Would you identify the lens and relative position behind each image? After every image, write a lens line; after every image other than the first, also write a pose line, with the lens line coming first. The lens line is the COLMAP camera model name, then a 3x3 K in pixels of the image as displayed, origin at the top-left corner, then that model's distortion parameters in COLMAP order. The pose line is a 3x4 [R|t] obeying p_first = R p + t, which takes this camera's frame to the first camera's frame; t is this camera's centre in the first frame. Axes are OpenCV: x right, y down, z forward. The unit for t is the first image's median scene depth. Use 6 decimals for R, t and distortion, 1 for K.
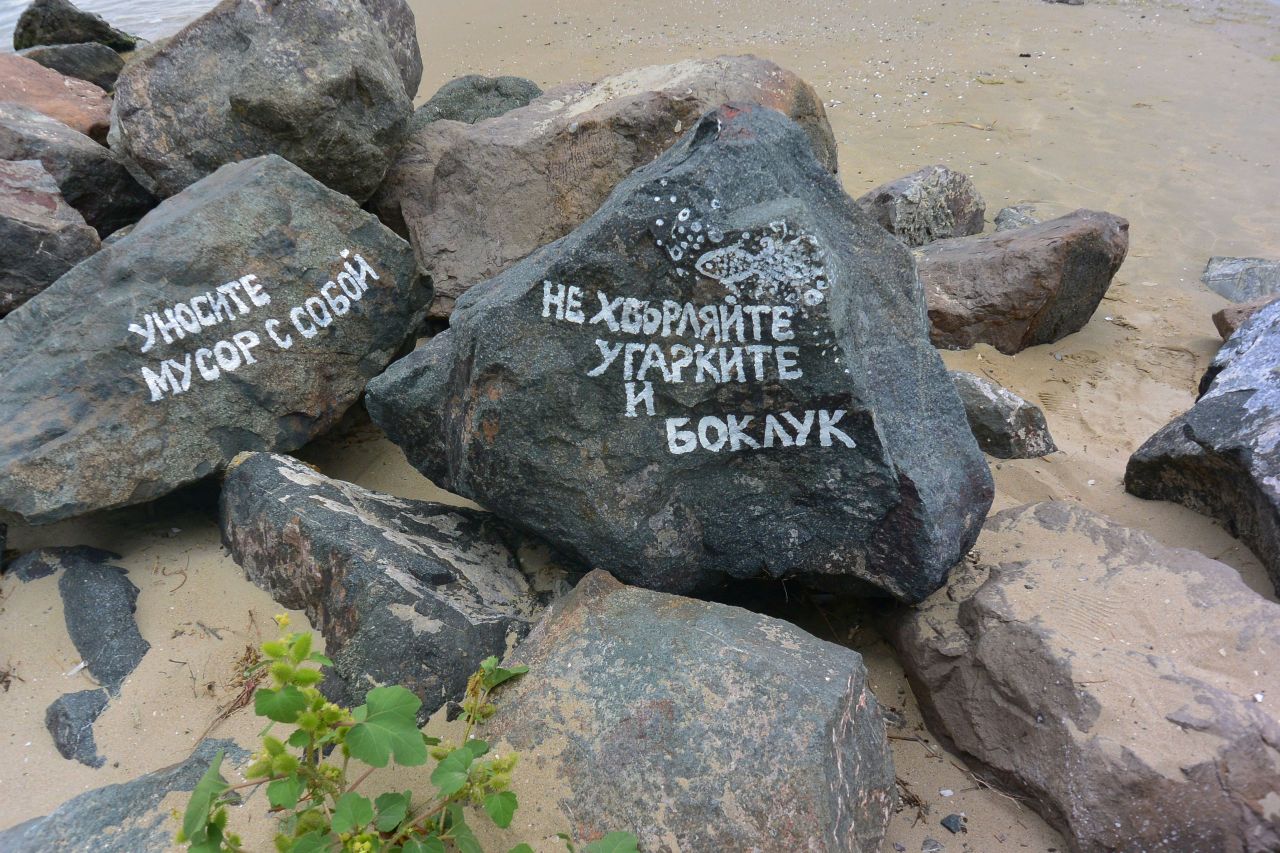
lens RADIAL K [[976.5, 0, 635.7], [0, 976.5, 427.3], [0, 0, 1]] dist [-0.006454, 0.017065]
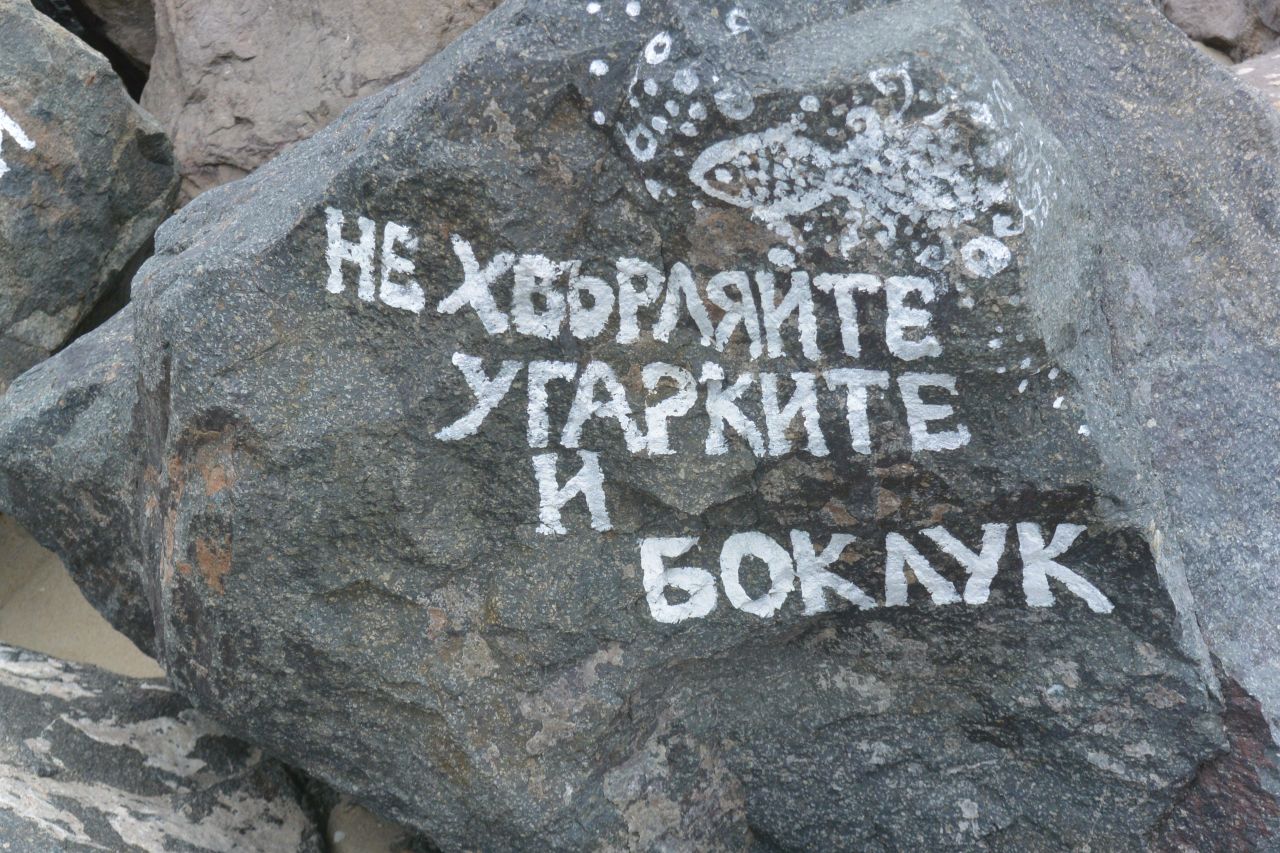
lens RADIAL K [[2167.9, 0, 641.8], [0, 2167.9, 432.3], [0, 0, 1]] dist [-0.006734, 0.000000]
pose [[0.997609, 0.003678, -0.069006, 0.083502], [-0.001733, 0.999600, 0.028229, -0.069366], [0.069082, -0.028042, 0.997217, 0.092441]]
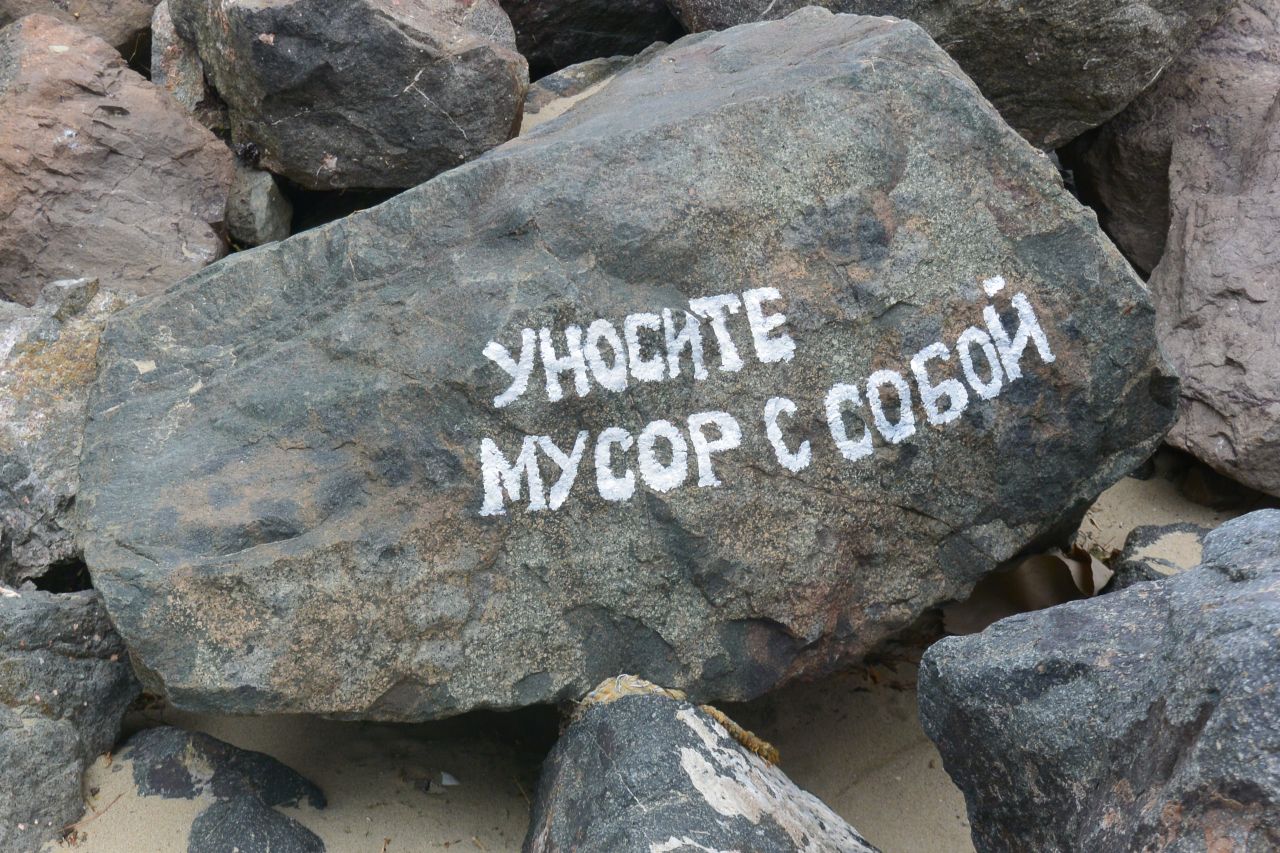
lens RADIAL K [[2167.9, 0, 635.5], [0, 2167.9, 426.0], [0, 0, 1]] dist [-0.006734, 0.000000]
pose [[0.863294, 0.293498, -0.410588, -0.040401], [-0.308860, 0.950630, 0.030129, -0.125096], [0.399160, 0.100804, 0.911323, 0.126531]]
